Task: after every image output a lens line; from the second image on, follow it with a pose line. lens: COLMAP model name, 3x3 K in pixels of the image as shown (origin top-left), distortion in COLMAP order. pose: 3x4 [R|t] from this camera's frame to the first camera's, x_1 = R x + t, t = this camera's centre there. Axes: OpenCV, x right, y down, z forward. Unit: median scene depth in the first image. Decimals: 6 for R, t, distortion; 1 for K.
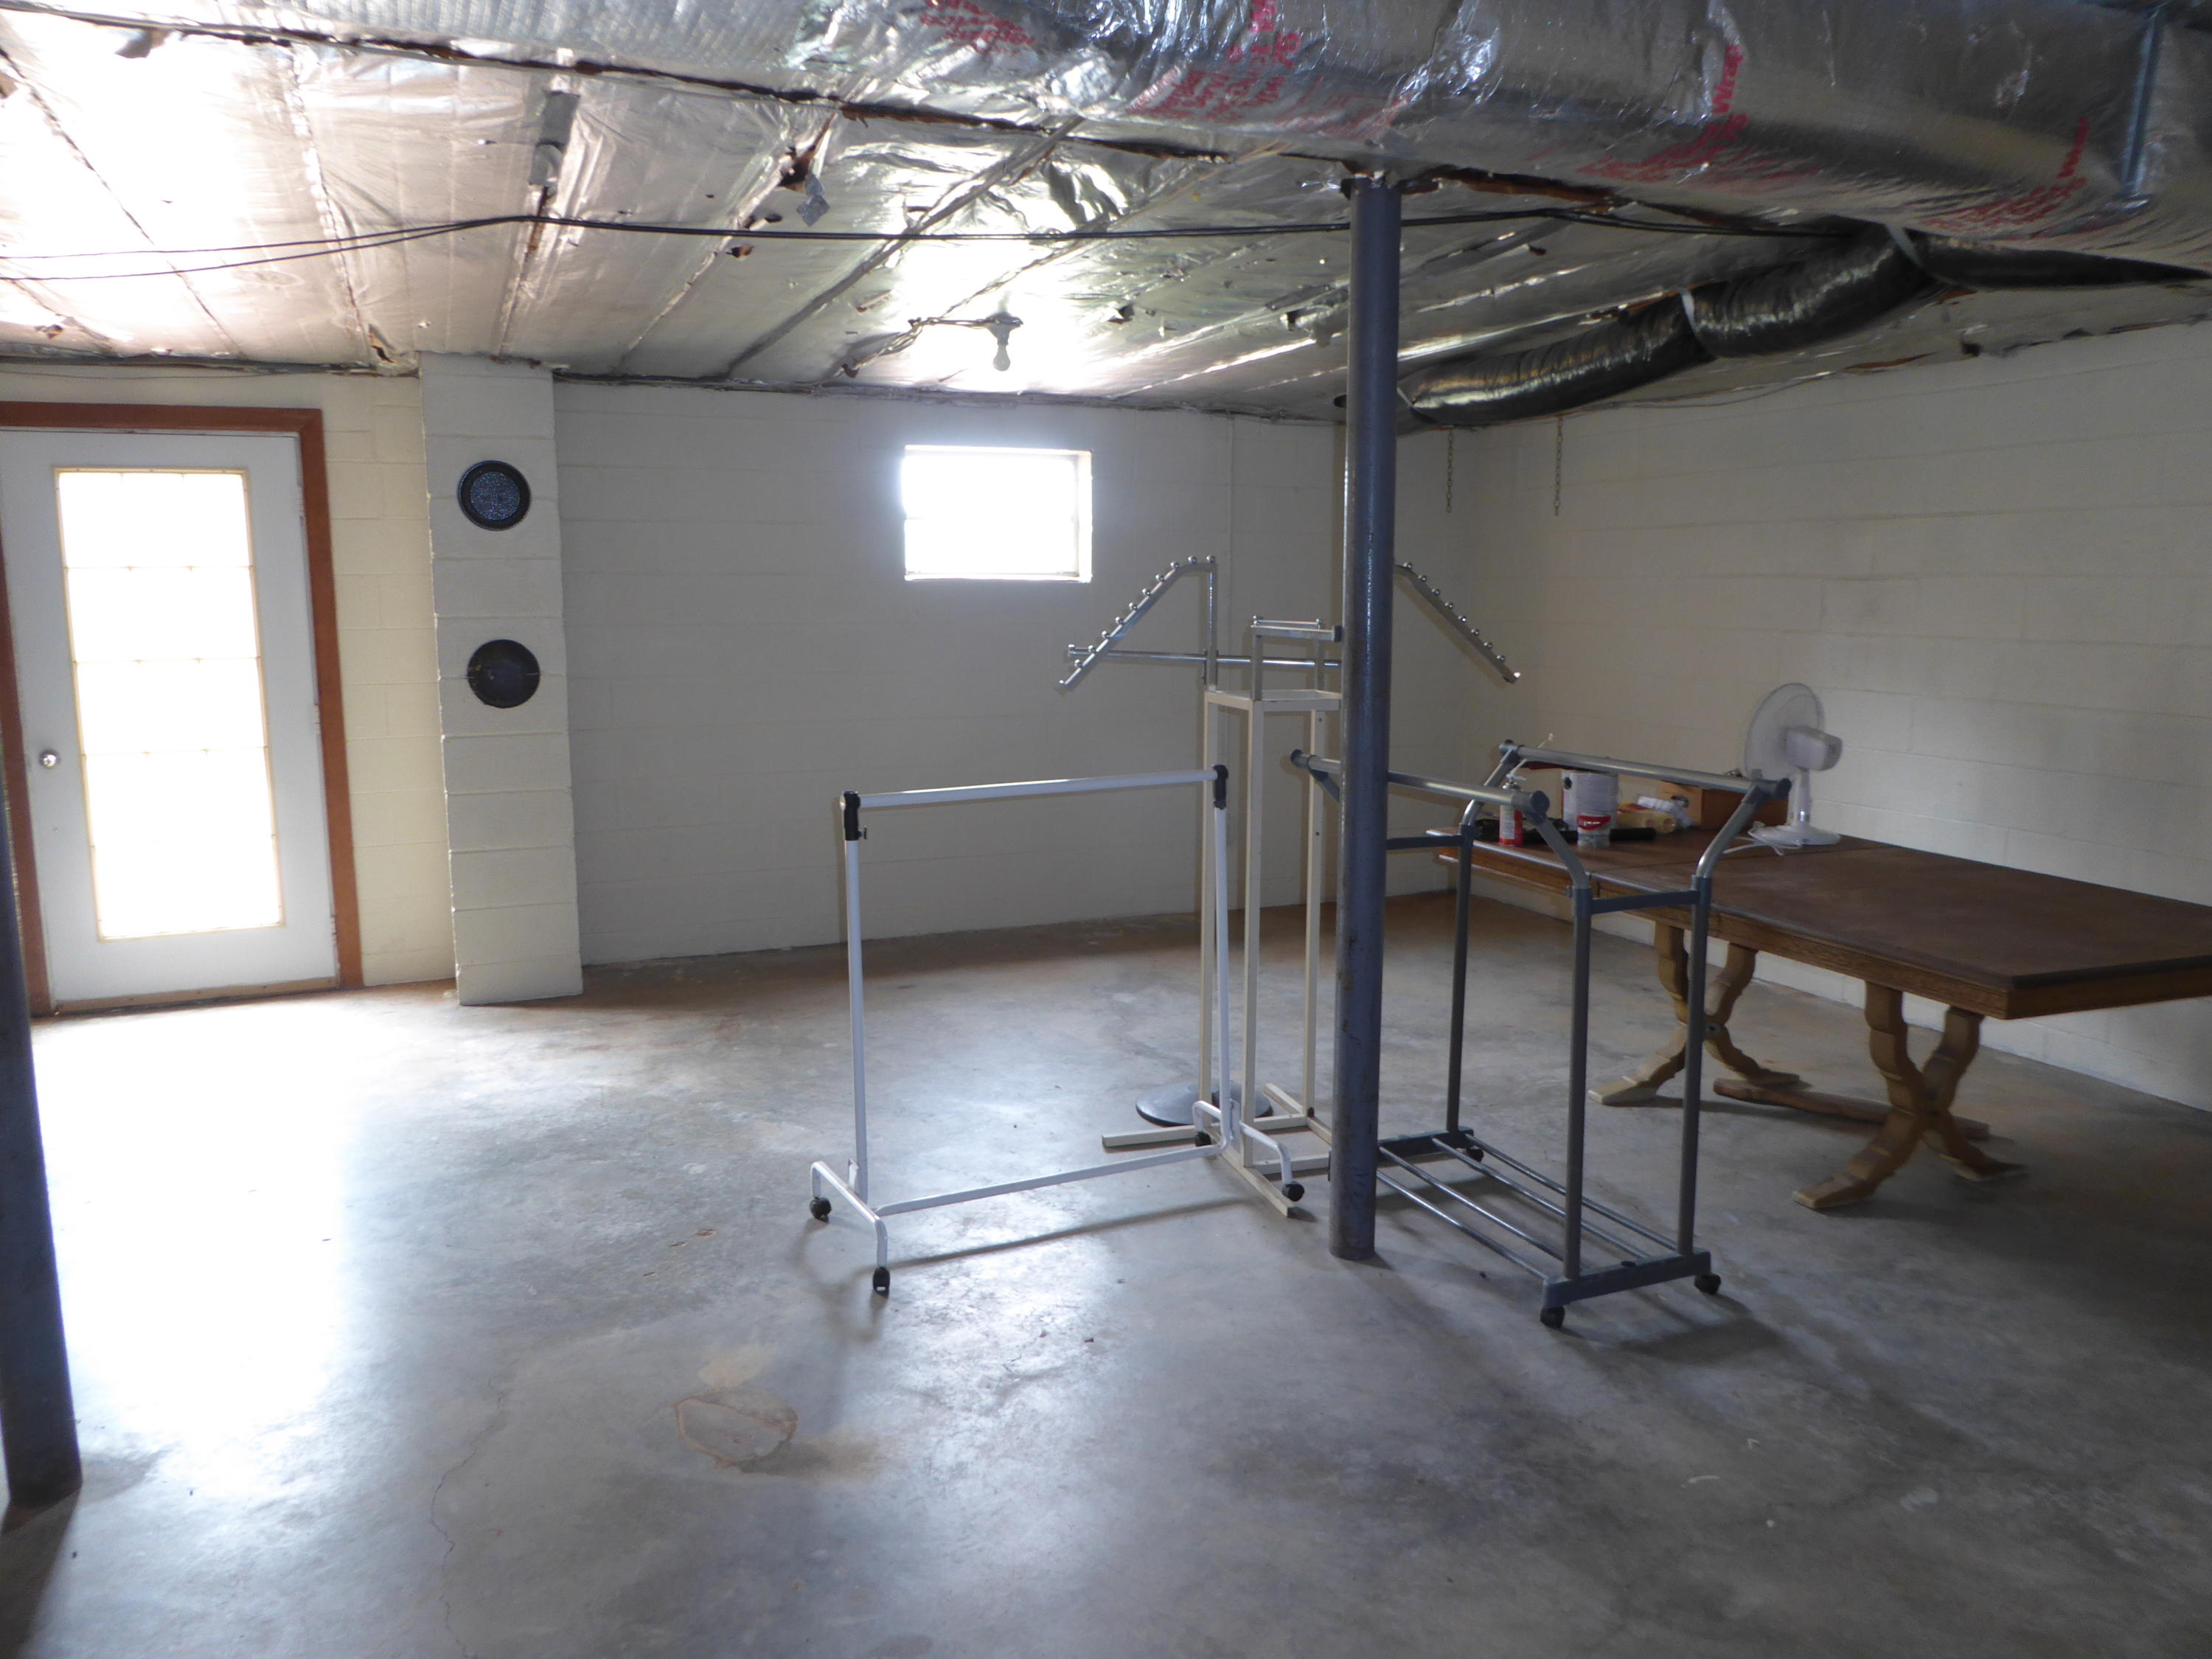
lens RADIAL K [[1546.5, 0, 1116.8], [0, 1546.5, 815.6], [0, 0, 1]] dist [-0.051980, 0.005320]
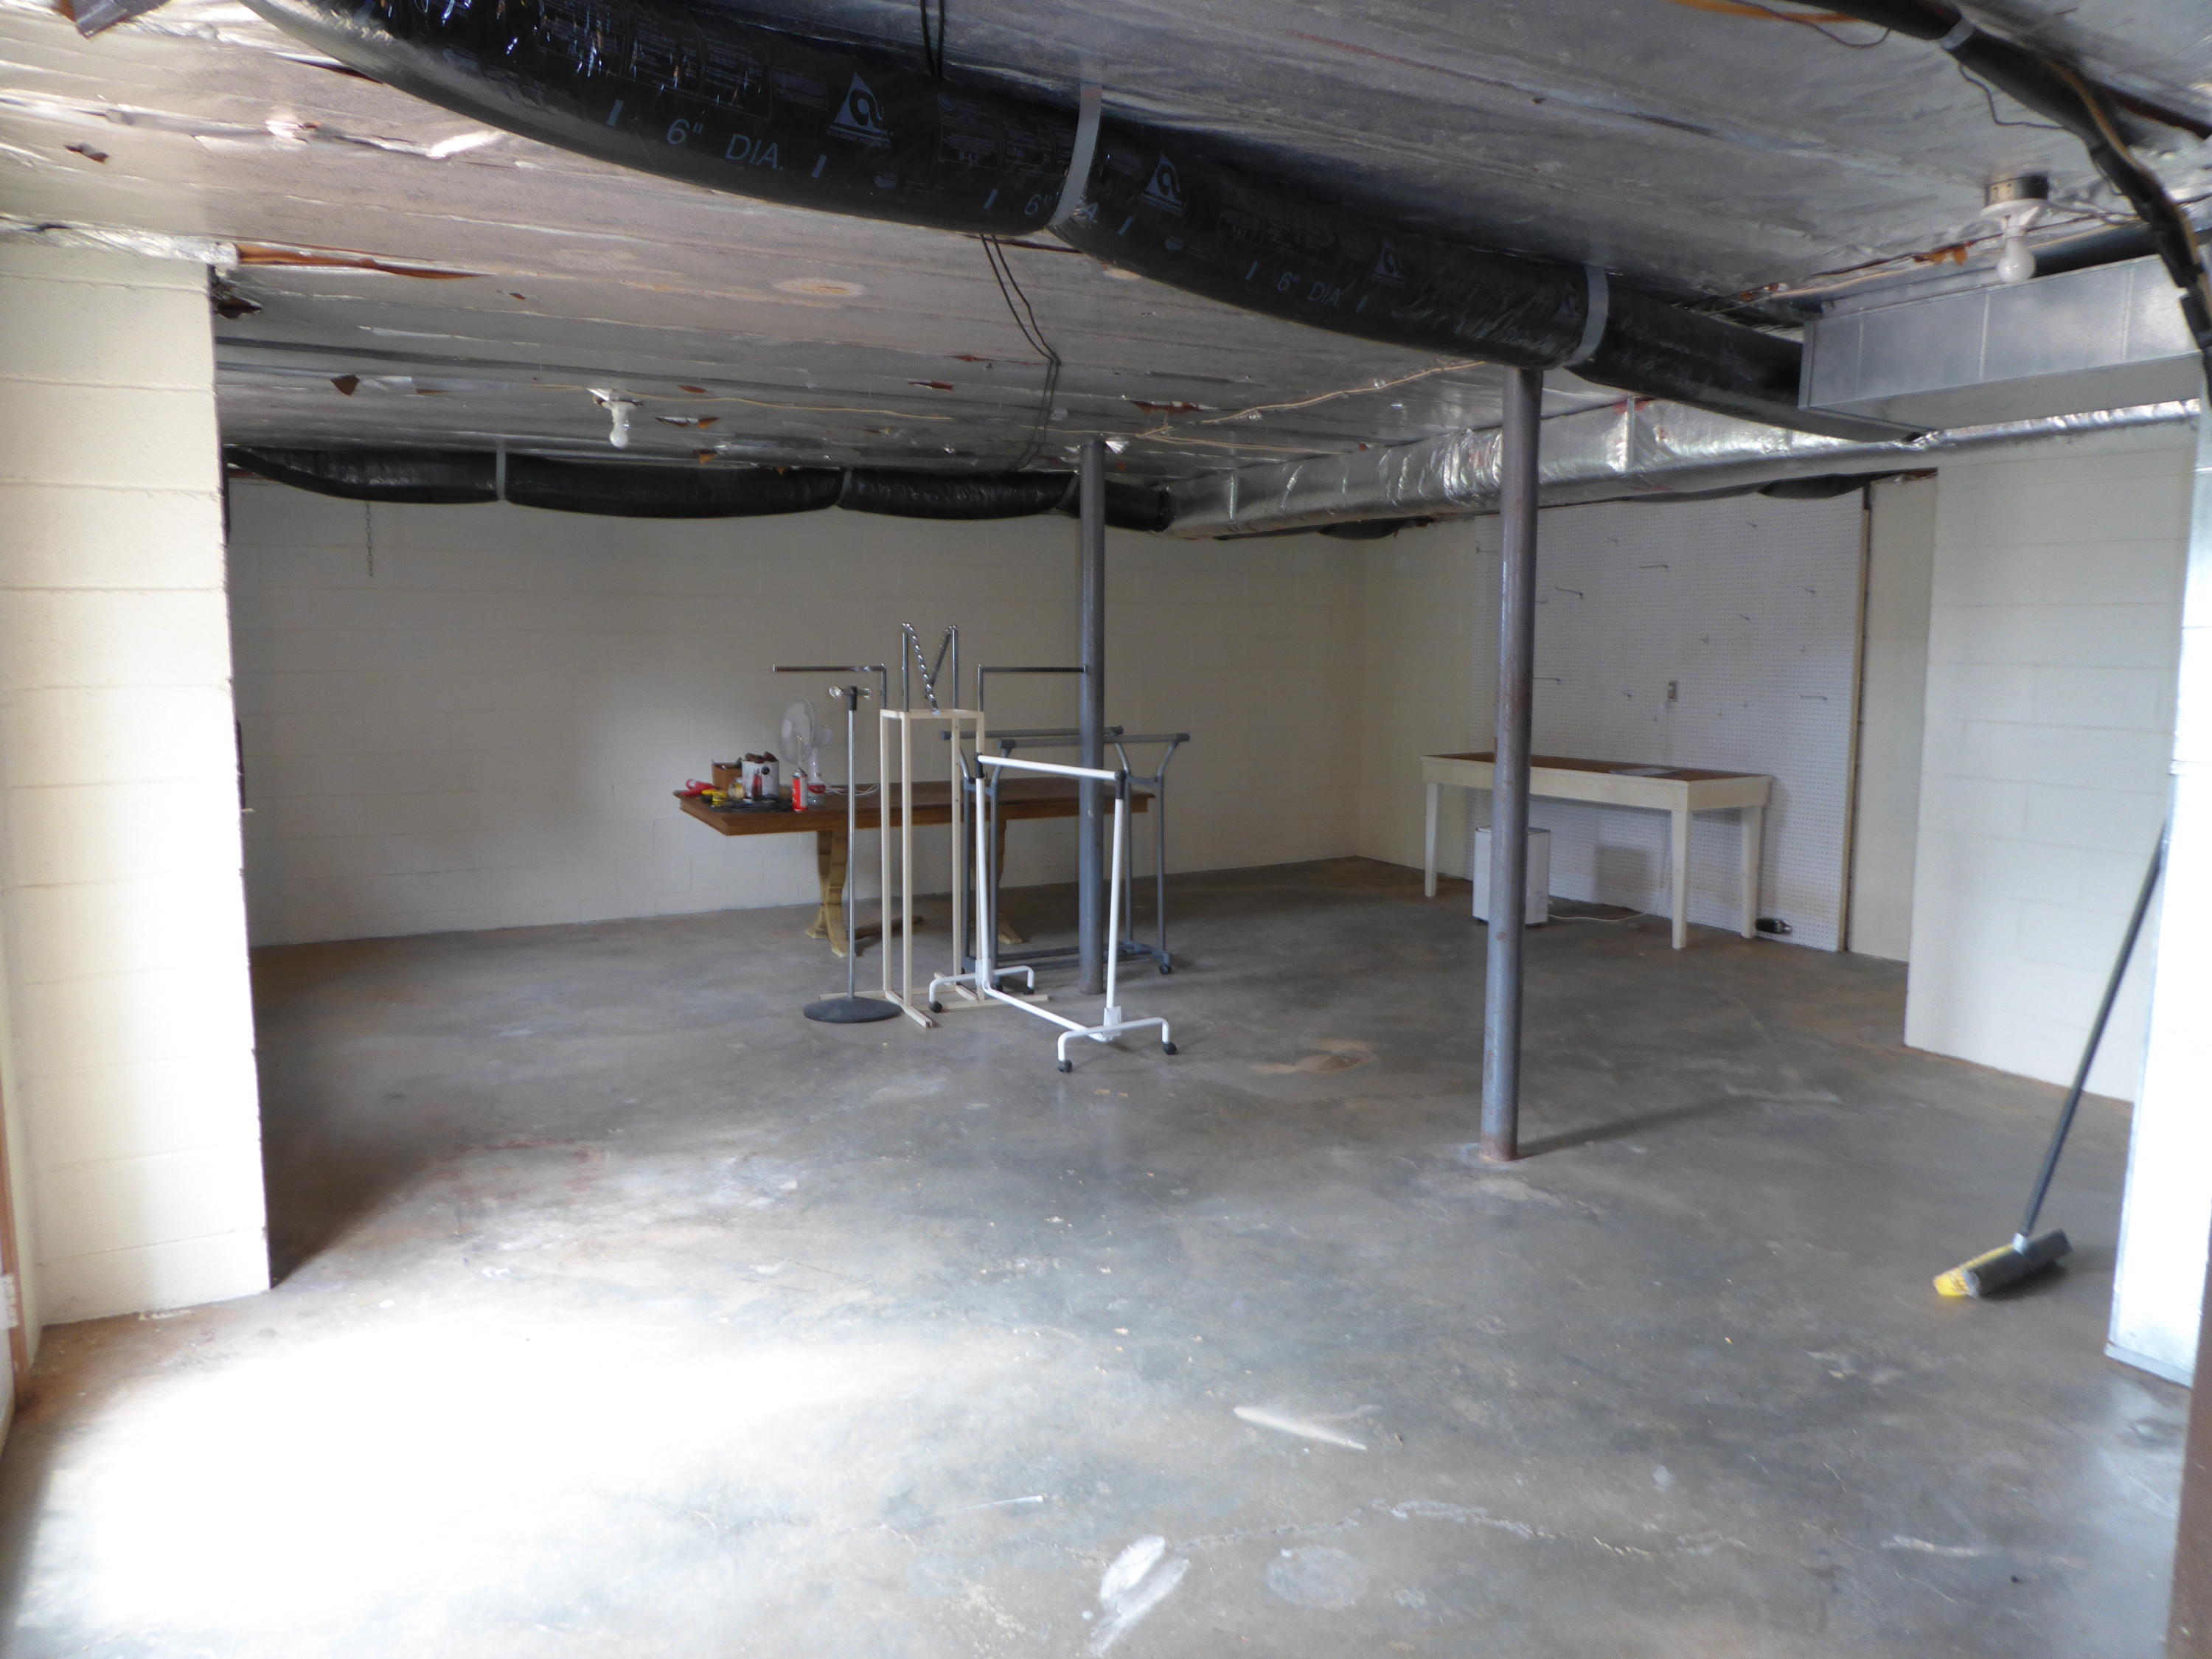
lens RADIAL K [[1578.0, 0, 1118.7], [0, 1578.0, 823.3], [0, 0, 1]] dist [-0.046719, 0.026847]
pose [[-0.095608, -0.107239, 0.989626, -1.244778], [0.141733, 0.982584, 0.120169, -0.105924], [-0.985277, 0.151752, -0.078743, 0.786092]]
